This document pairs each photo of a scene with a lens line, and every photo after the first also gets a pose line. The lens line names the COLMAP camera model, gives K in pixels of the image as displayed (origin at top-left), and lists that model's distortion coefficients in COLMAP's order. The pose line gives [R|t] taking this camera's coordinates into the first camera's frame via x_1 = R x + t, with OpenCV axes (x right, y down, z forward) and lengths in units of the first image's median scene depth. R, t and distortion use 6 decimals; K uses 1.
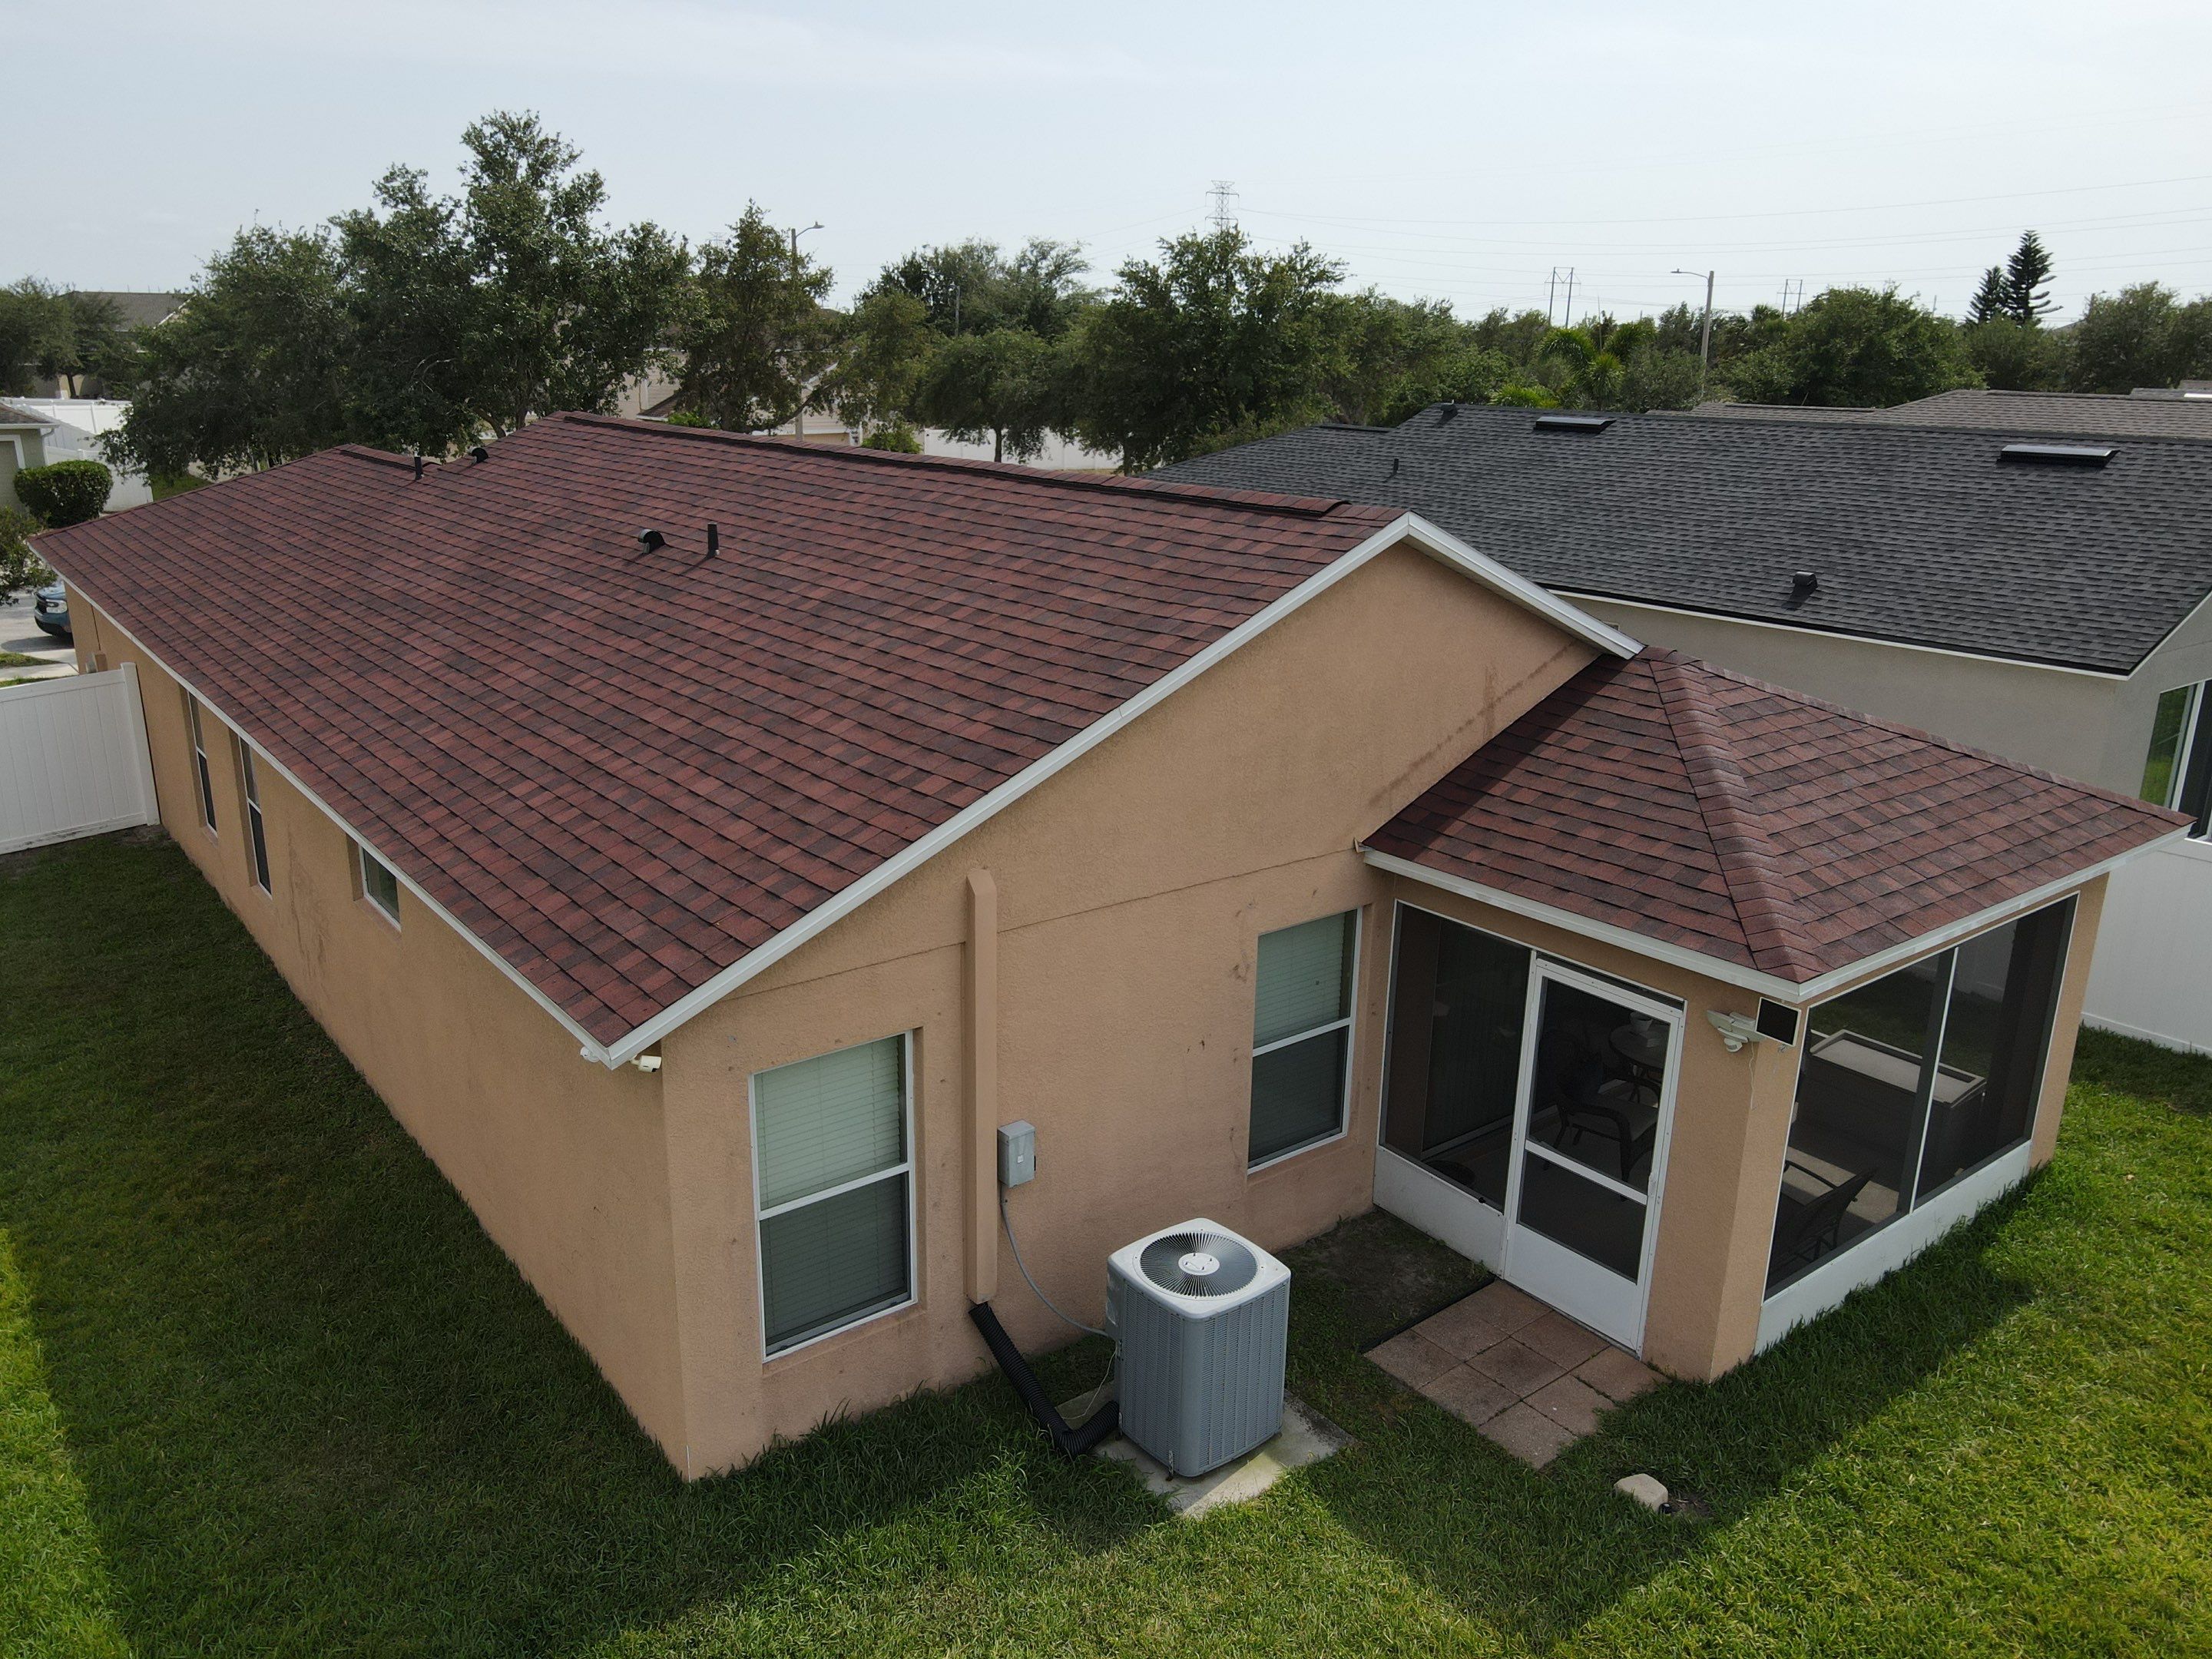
lens RADIAL K [[1624.8, 0, 1092.8], [0, 1624.8, 822.5], [0, 0, 1]] dist [0.003773, 0.013476]
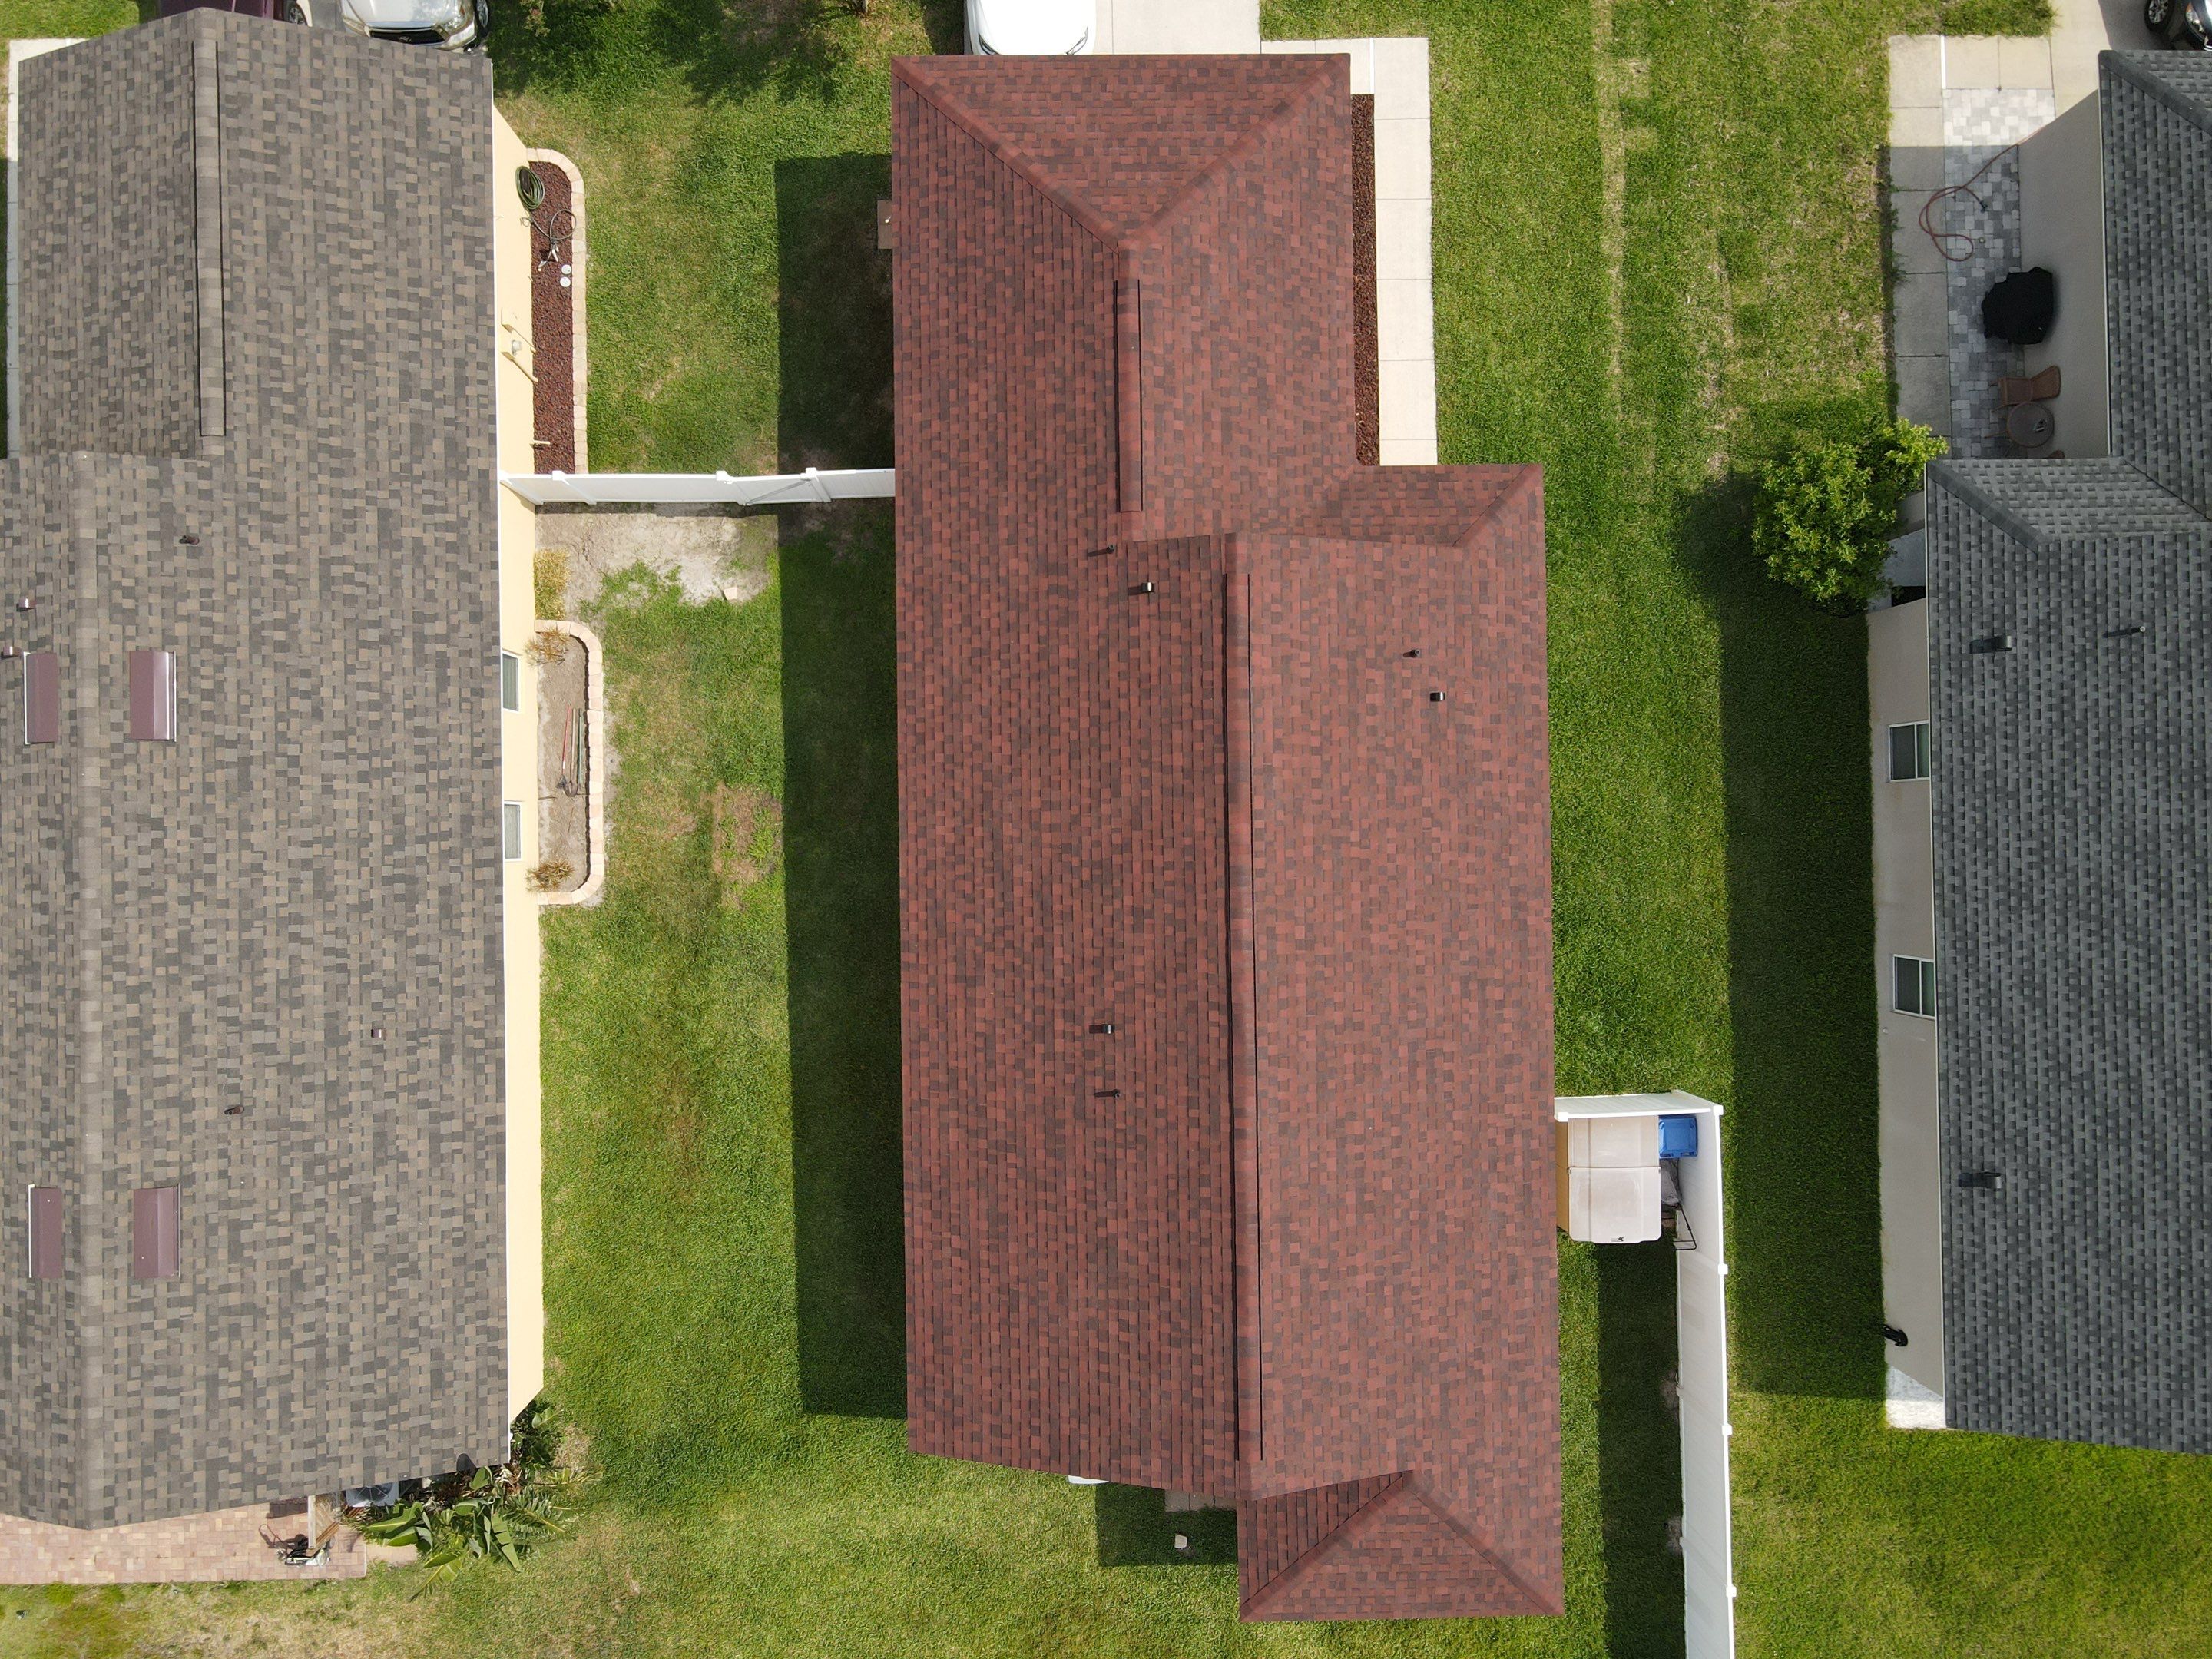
lens RADIAL K [[1624.8, 0, 1072.7], [0, 1624.8, 814.2], [0, 0, 1]] dist [0.003773, 0.013476]
pose [[0.799070, 0.601194, -0.007255, -0.547129], [-0.177298, 0.247149, 0.952619, -2.405967], [0.574502, -0.759923, 0.304080, 0.791525]]
